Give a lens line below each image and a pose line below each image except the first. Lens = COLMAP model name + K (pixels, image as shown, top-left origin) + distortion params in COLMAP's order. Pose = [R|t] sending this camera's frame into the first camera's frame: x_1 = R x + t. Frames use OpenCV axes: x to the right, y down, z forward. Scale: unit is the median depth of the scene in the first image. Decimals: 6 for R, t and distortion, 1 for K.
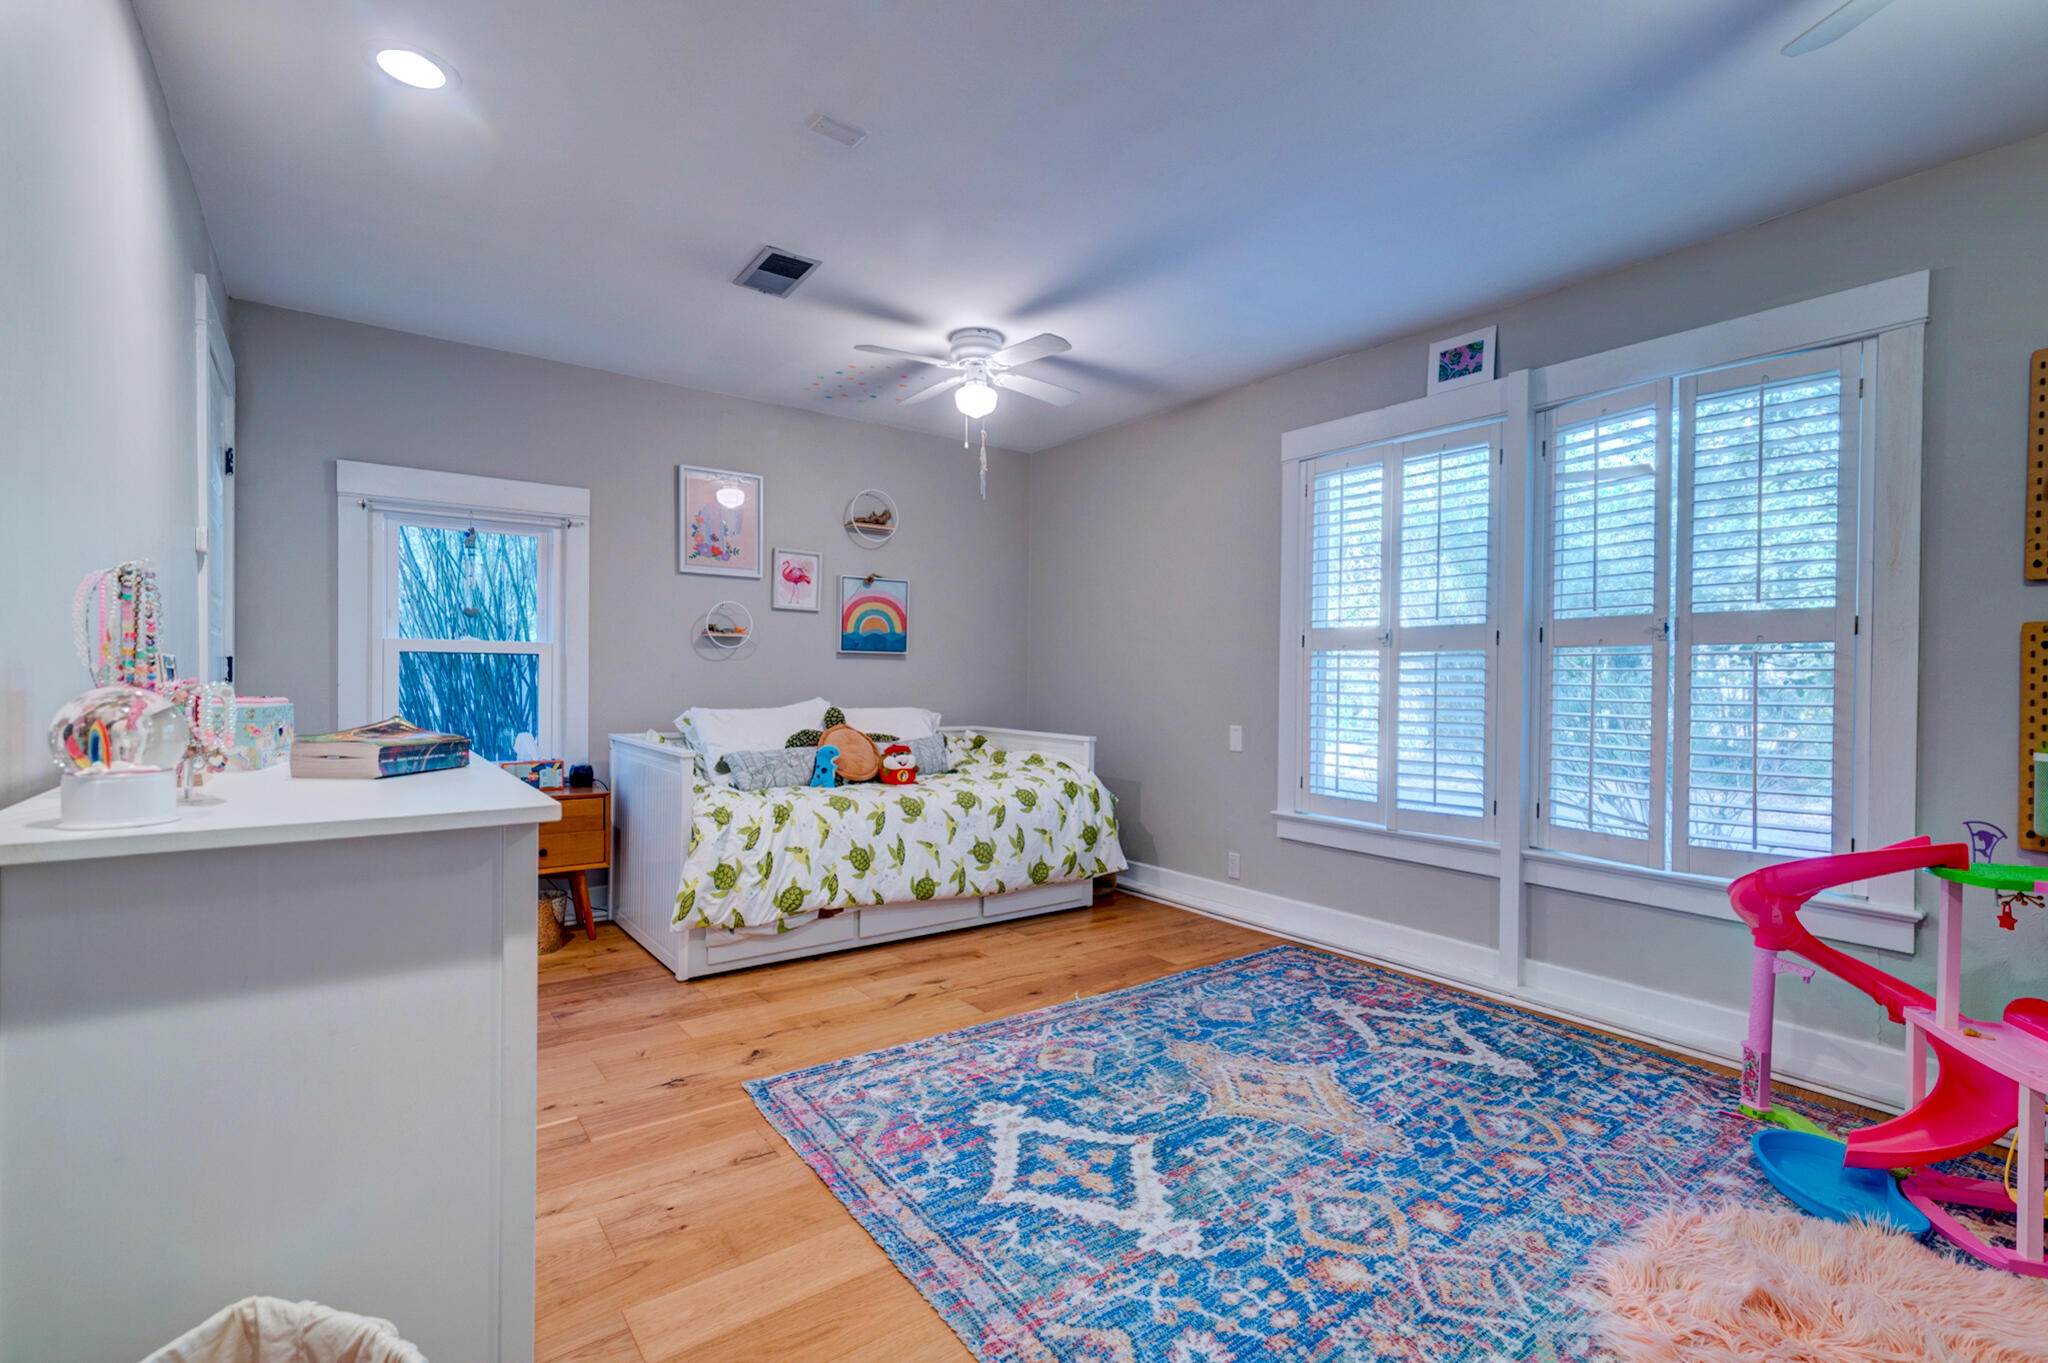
lens RADIAL K [[916.4, 0, 1019.8], [0, 916.4, 684.7], [0, 0, 1]] dist [0.018960, -0.002765]
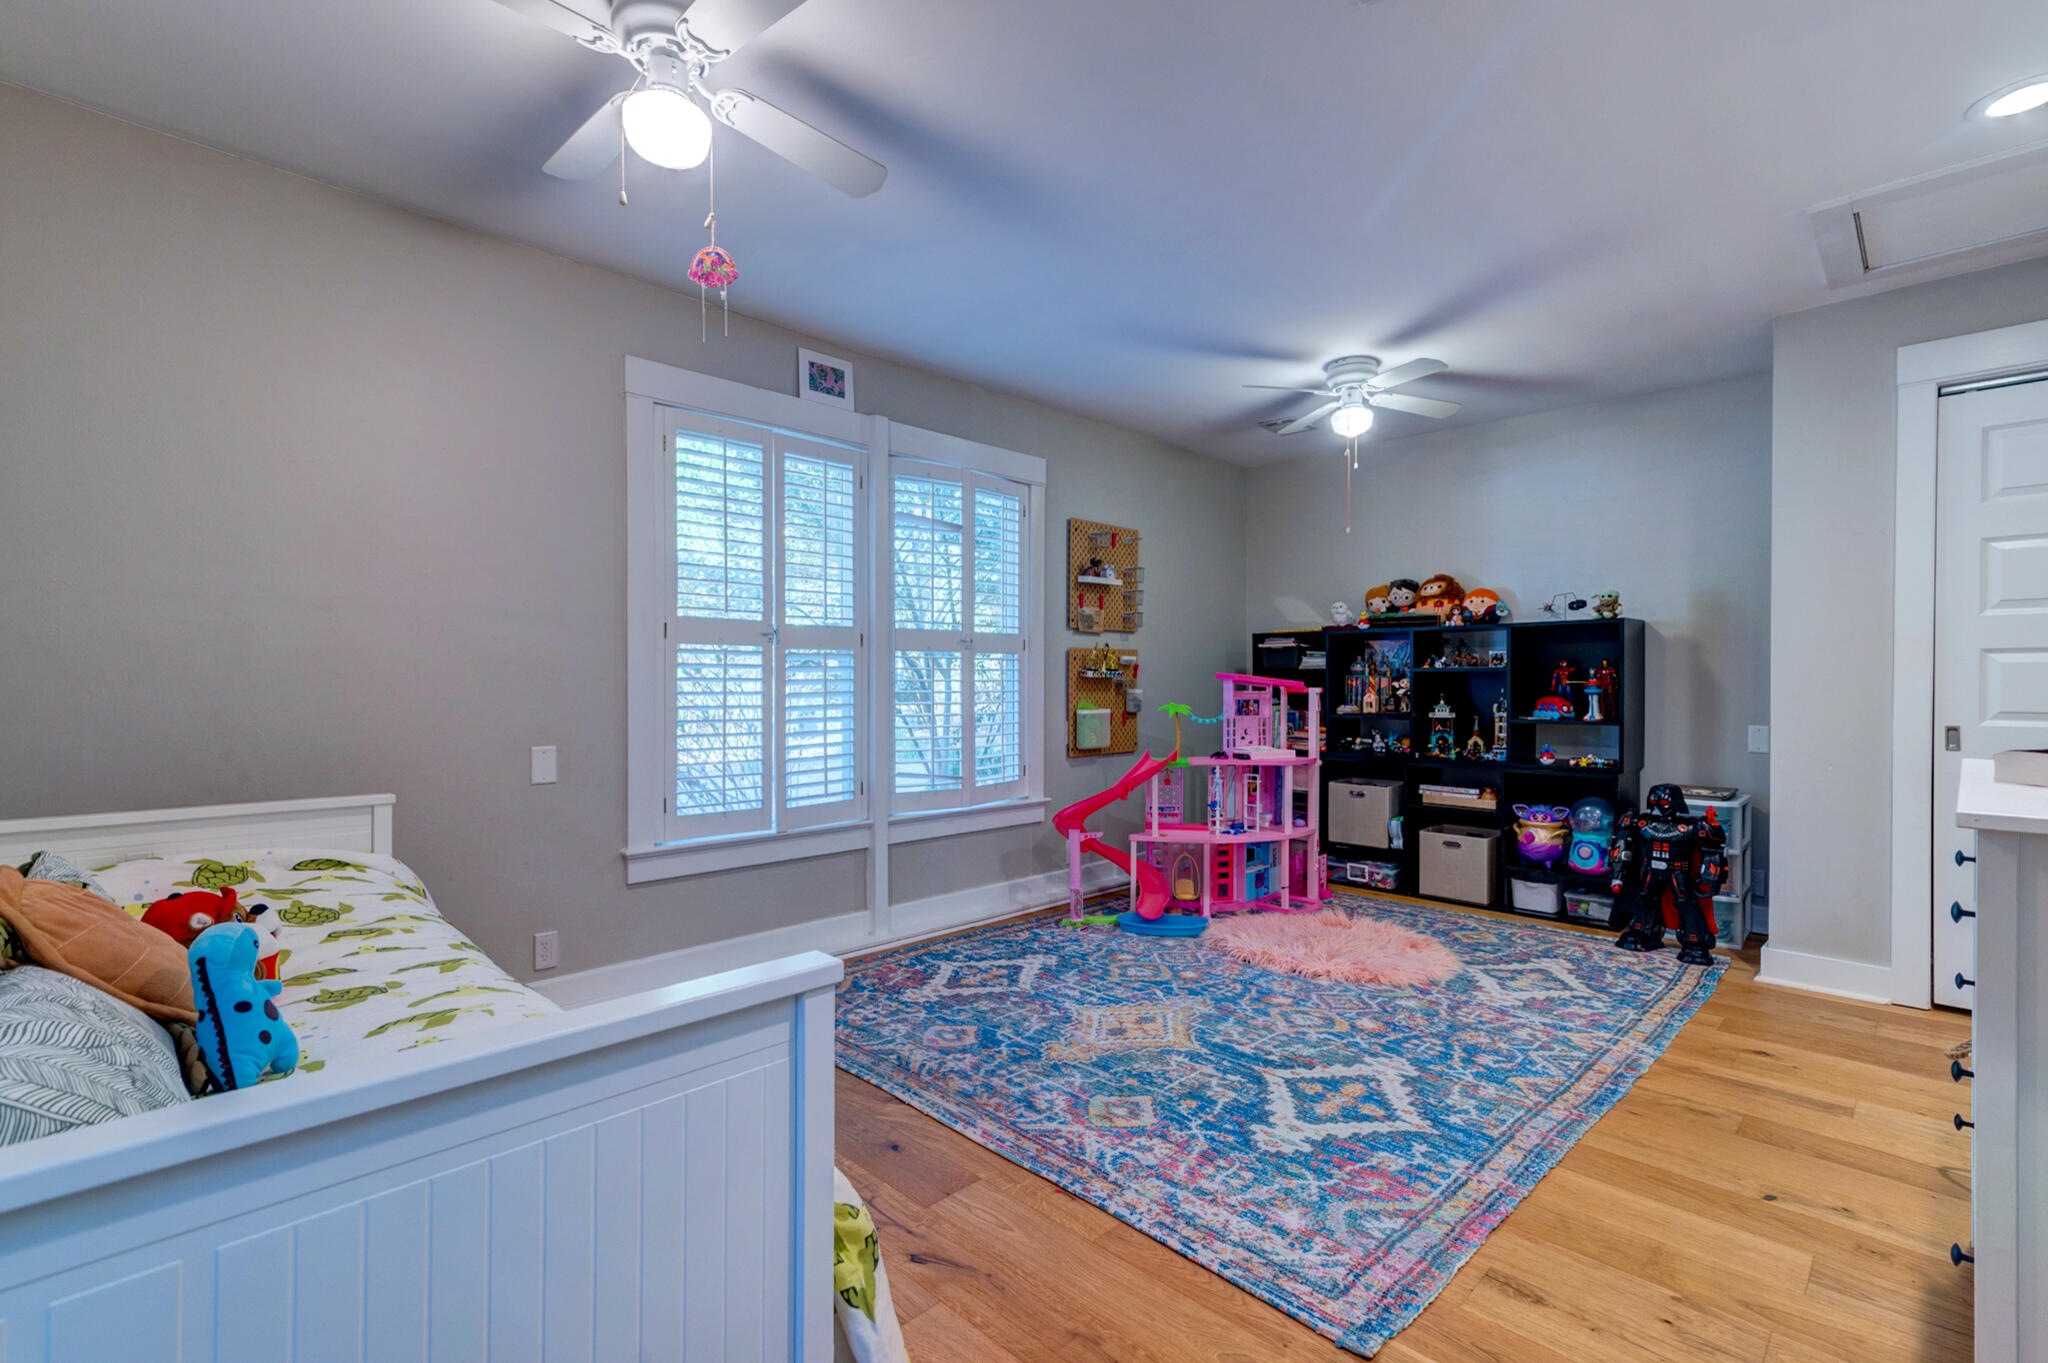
lens RADIAL K [[916.4, 0, 1016.2], [0, 916.4, 684.8], [0, 0, 1]] dist [0.018960, -0.002765]
pose [[-0.139576, -0.017934, 0.990049, -0.727949], [0.004370, 0.999815, 0.018727, -0.018229], [-0.990202, 0.006940, -0.139471, 1.103647]]
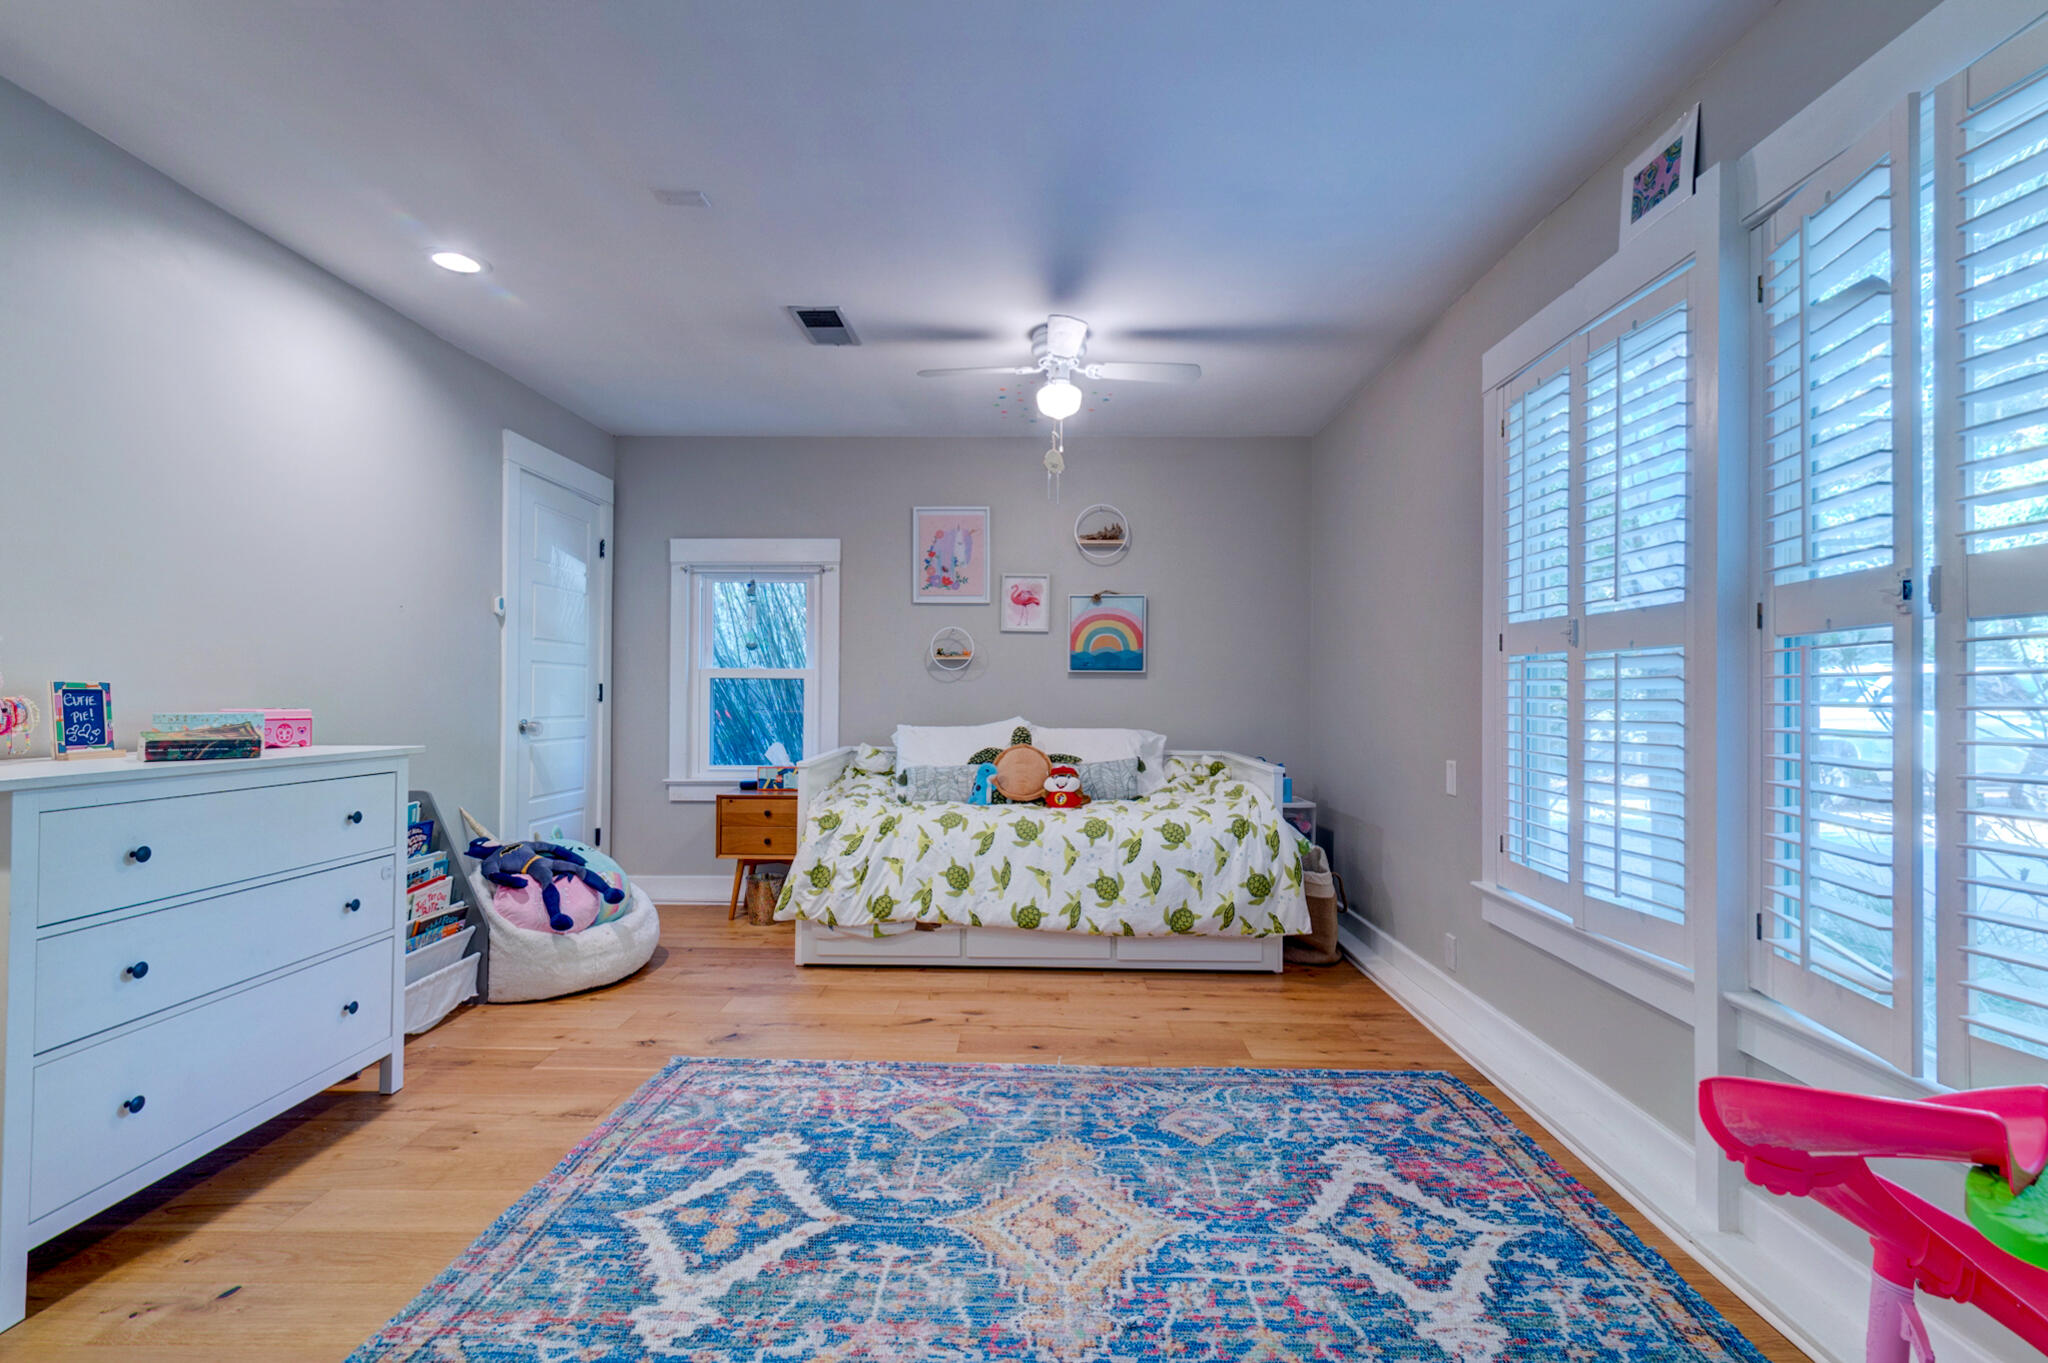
lens RADIAL K [[916.4, 0, 1021.0], [0, 916.4, 684.2], [0, 0, 1]] dist [0.018960, -0.002765]
pose [[0.792475, -0.012532, -0.609775, 0.609975], [-0.003148, 0.999692, -0.024636, 0.004312], [0.609896, 0.021443, 0.792192, 0.299951]]
